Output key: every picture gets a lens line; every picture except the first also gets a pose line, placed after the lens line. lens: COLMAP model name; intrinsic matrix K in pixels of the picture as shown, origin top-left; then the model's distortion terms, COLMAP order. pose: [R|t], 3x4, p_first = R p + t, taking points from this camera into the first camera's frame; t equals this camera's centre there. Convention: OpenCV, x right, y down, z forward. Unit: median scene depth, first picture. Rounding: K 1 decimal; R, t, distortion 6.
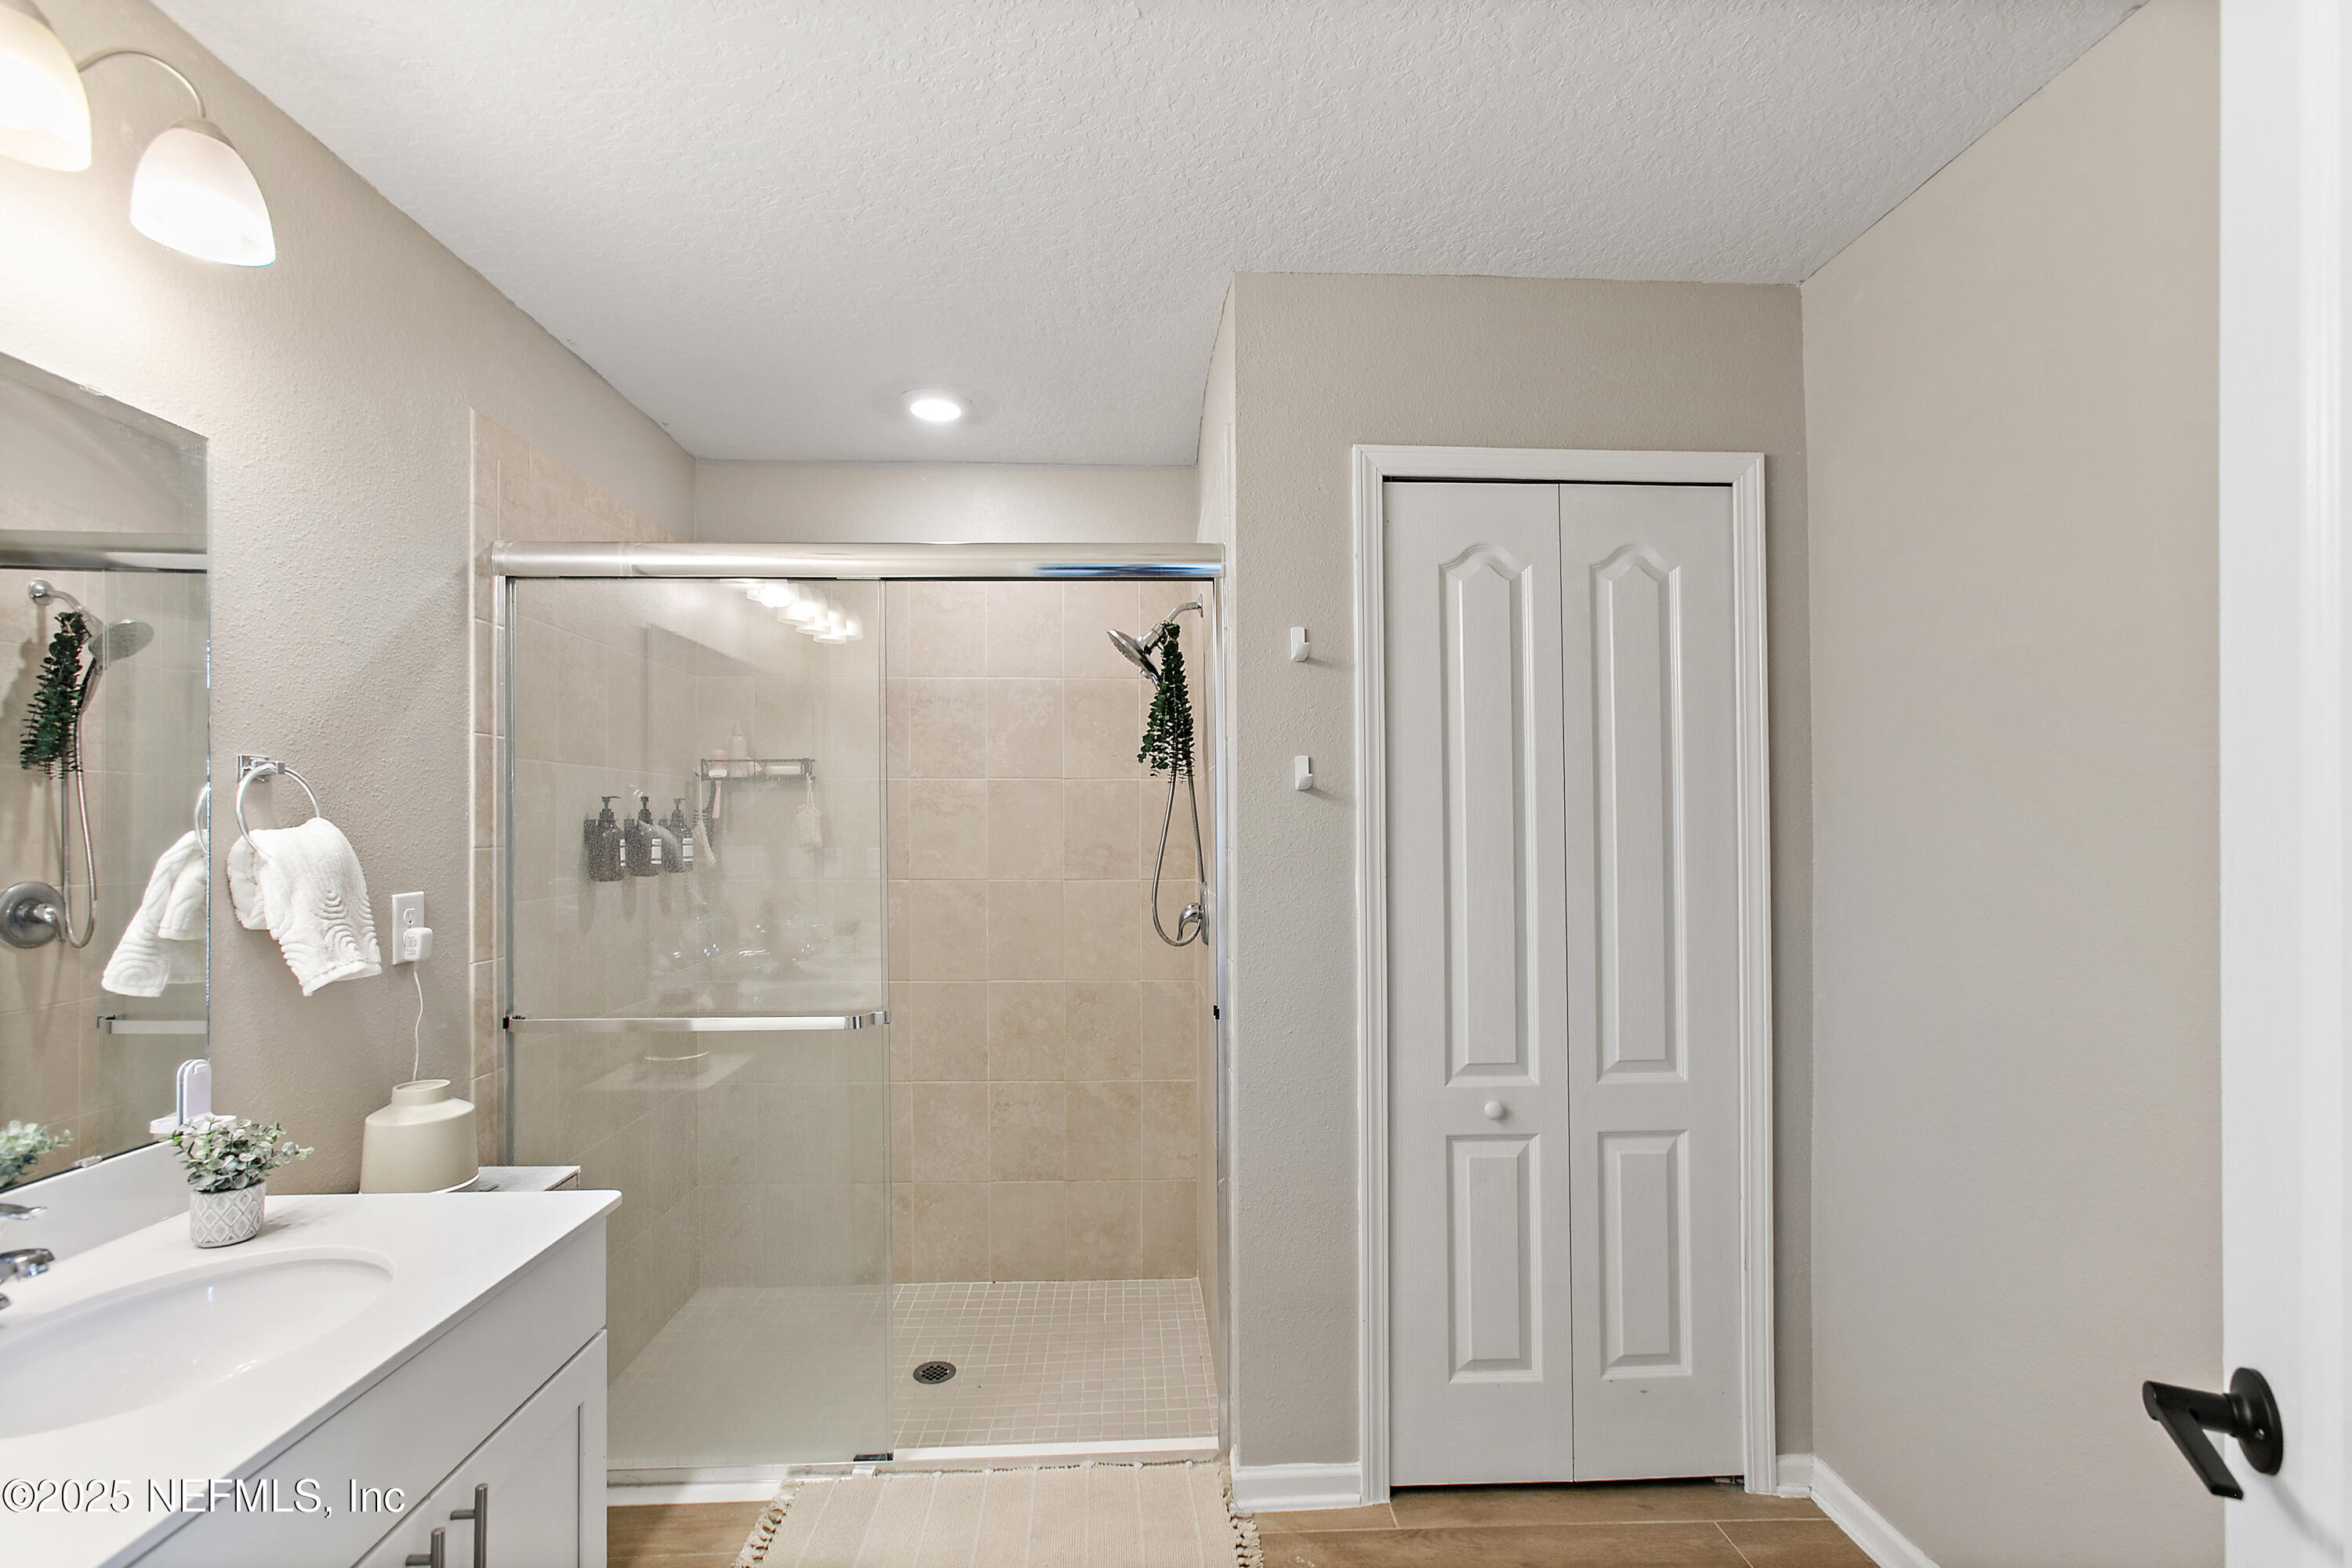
lens RADIAL K [[1068.1, 0, 1177.5], [0, 1068.1, 815.5], [0, 0, 1]] dist [0.000166, 0.000011]
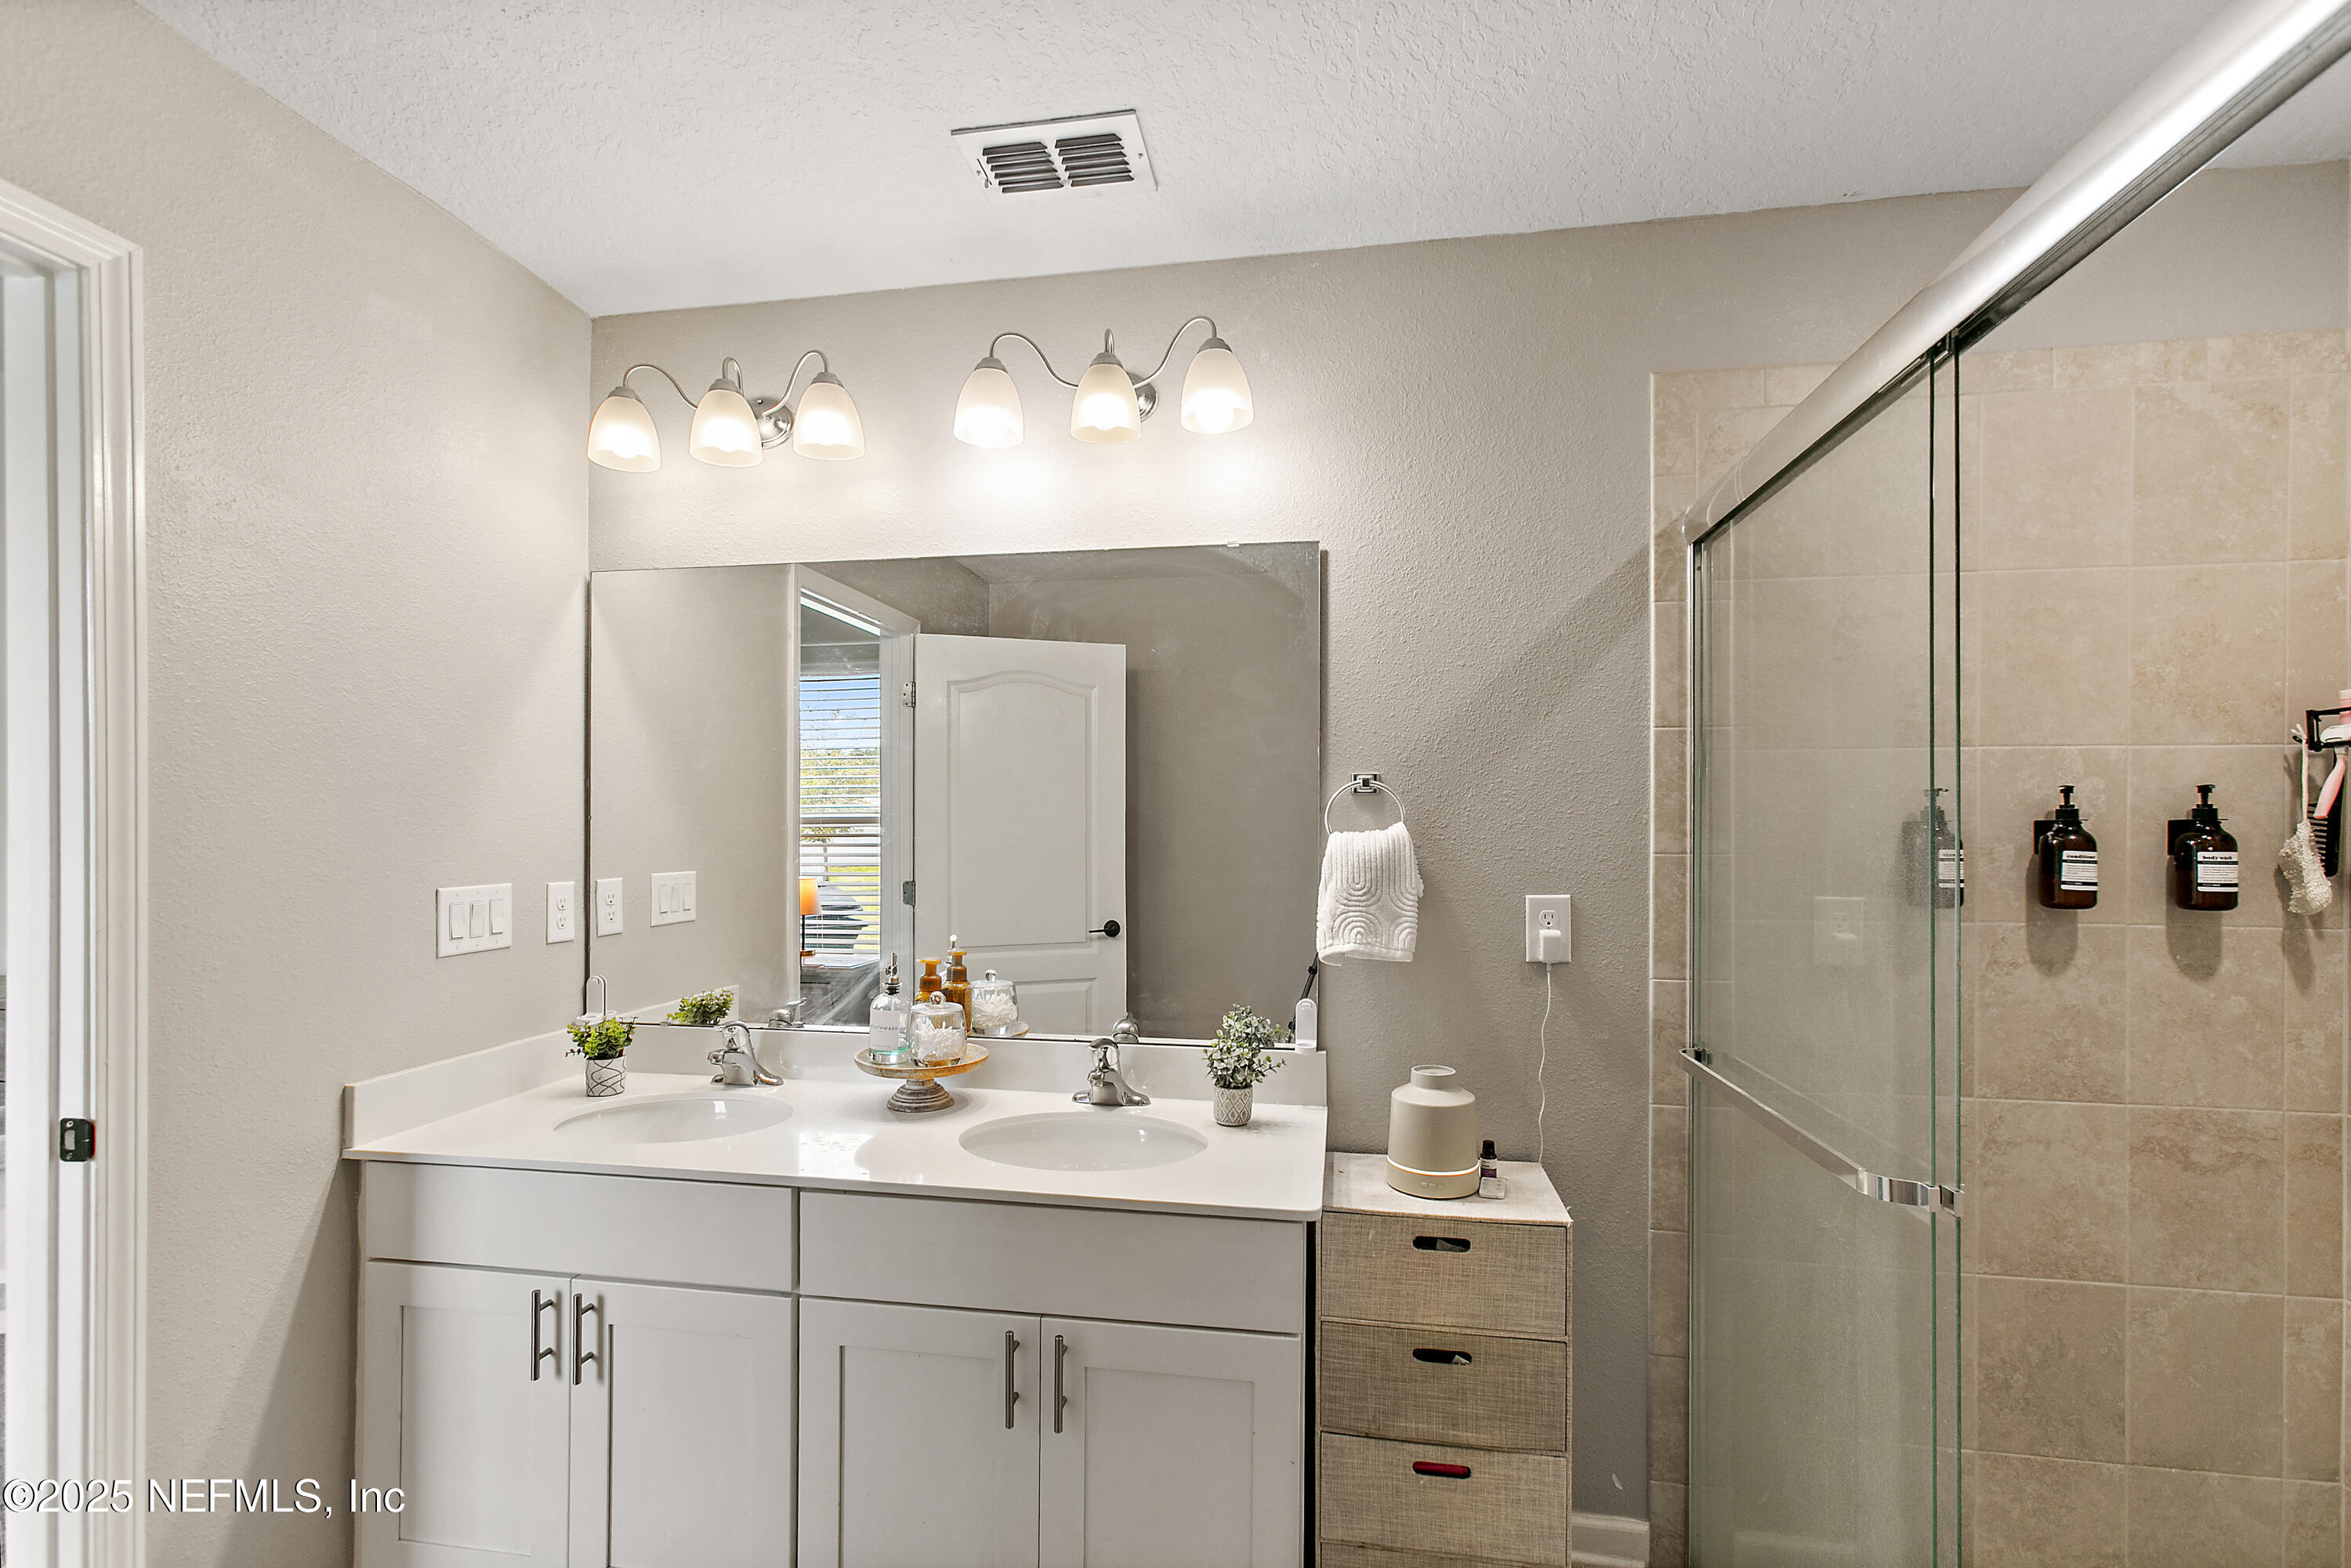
lens RADIAL K [[1067.7, 0, 1177.0], [0, 1067.7, 815.5], [0, 0, 1]] dist [0.000166, 0.000011]
pose [[-0.208332, 0.003256, -0.978053, 0.323237], [0.010134, 0.999948, 0.001170, -0.007388], [0.978006, -0.009668, -0.208354, 0.790954]]
